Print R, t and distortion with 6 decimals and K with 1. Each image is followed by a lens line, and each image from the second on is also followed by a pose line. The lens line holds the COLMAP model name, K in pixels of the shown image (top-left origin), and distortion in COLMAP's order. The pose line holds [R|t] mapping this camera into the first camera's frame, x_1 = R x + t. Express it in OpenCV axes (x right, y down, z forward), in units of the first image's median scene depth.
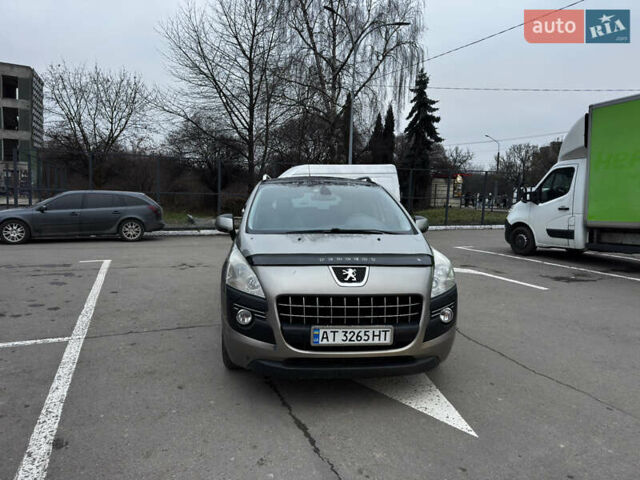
lens RADIAL K [[446.4, 0, 323.3], [0, 446.4, 240.2], [0, 0, 1]] dist [0.043020, -0.038313]
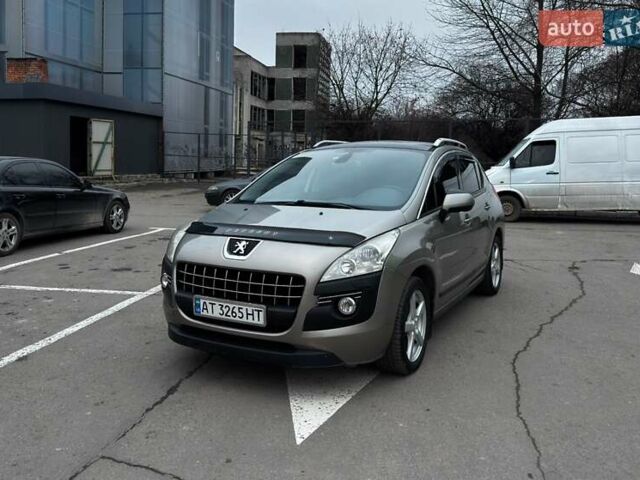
lens RADIAL K [[577.3, 0, 302.7], [0, 577.3, 200.0], [0, 0, 1]] dist [0.040509, -0.026988]
pose [[0.811257, 0.023292, -0.584226, 0.890190], [-0.046249, 0.998632, -0.024407, 0.001621], [0.582858, 0.046821, 0.811224, 0.082533]]
